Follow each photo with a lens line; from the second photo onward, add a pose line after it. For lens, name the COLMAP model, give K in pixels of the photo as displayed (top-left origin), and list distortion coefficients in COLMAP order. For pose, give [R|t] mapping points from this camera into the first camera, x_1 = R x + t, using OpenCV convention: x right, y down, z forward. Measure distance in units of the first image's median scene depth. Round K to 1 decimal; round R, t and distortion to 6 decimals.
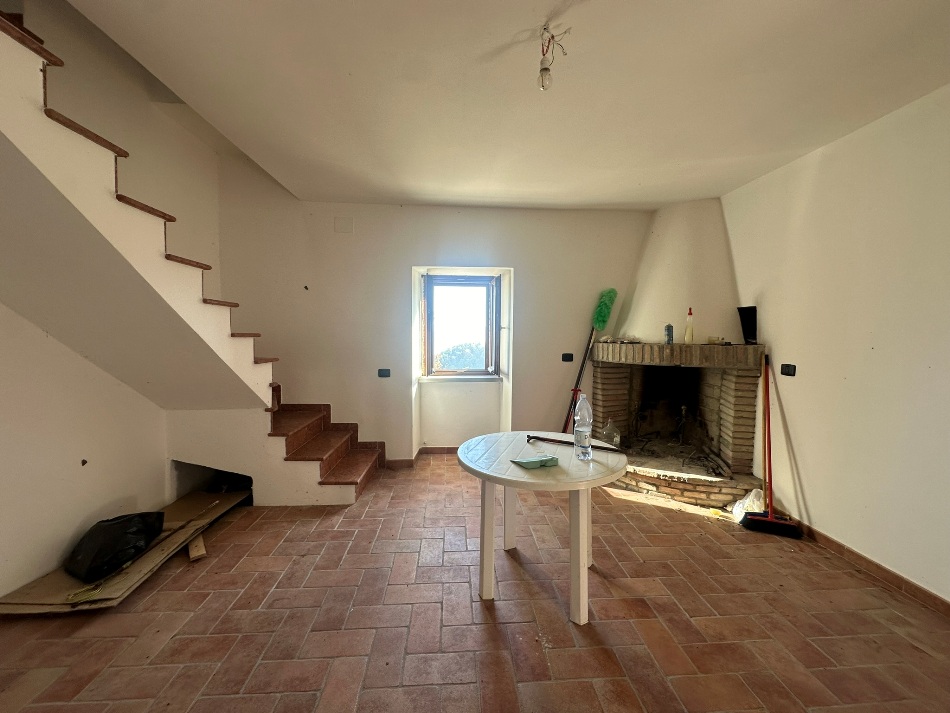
lens RADIAL K [[377.7, 0, 475.4], [0, 377.7, 356.9], [0, 0, 1]] dist [-0.003130, 0.000723]
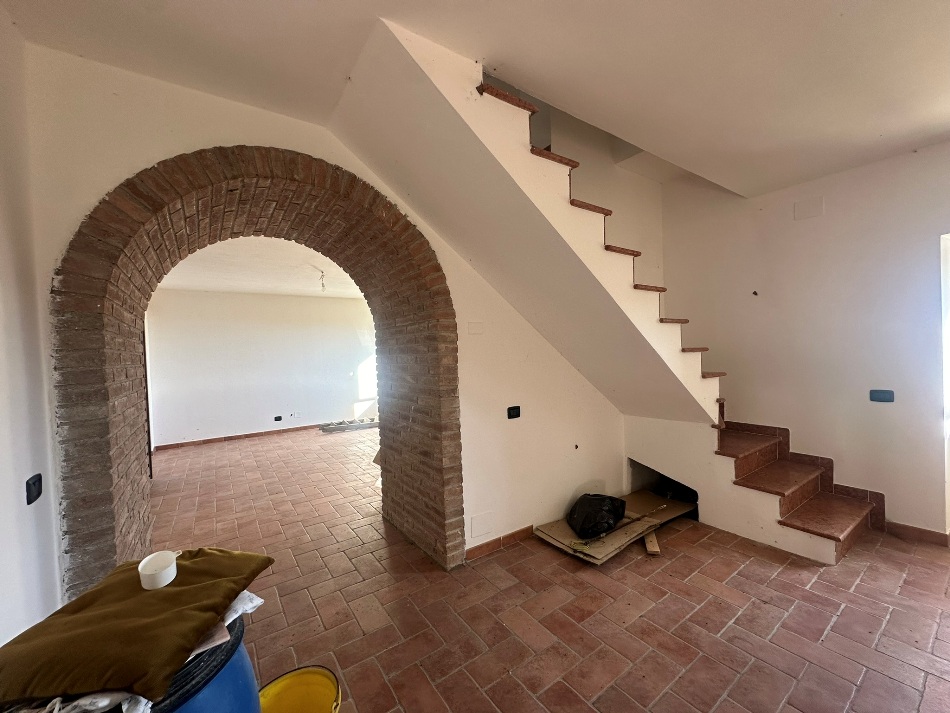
lens RADIAL K [[377.7, 0, 474.0], [0, 377.7, 357.0], [0, 0, 1]] dist [-0.003130, 0.000723]
pose [[0.519982, -0.012734, -0.854082, -0.044973], [-0.011001, 0.999706, -0.021602, -0.008641], [0.854106, 0.020628, 0.519689, -0.026955]]
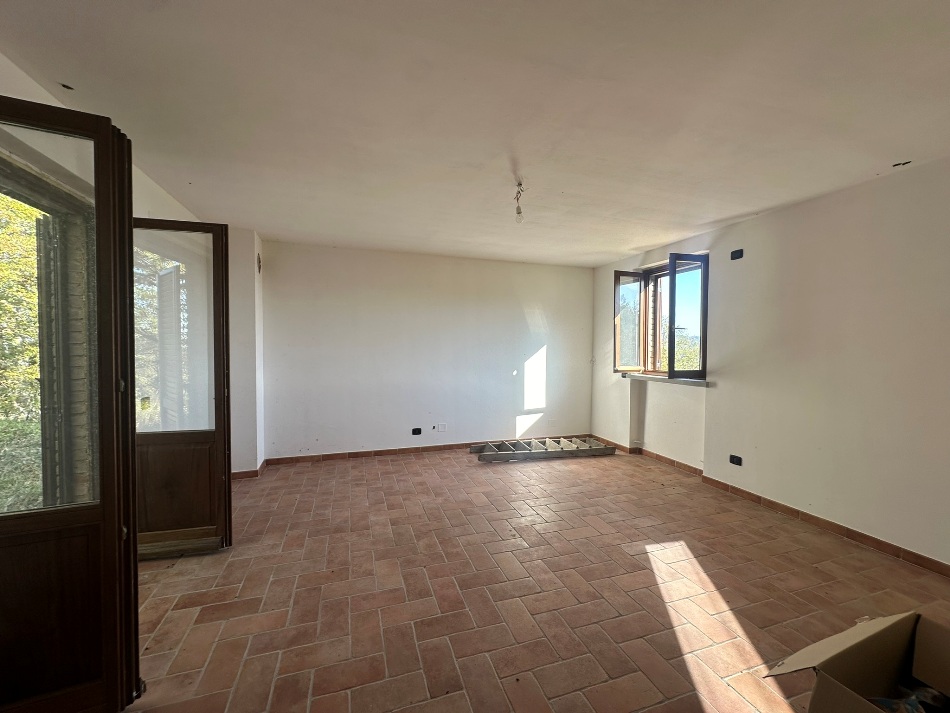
lens RADIAL K [[377.7, 0, 476.1], [0, 377.7, 356.5], [0, 0, 1]] dist [-0.003130, 0.000723]
pose [[0.261487, 0.014822, -0.965093, -0.195193], [-0.057965, 0.998319, -0.000373, -0.008001], [0.963465, 0.056039, 0.261906, -0.029176]]
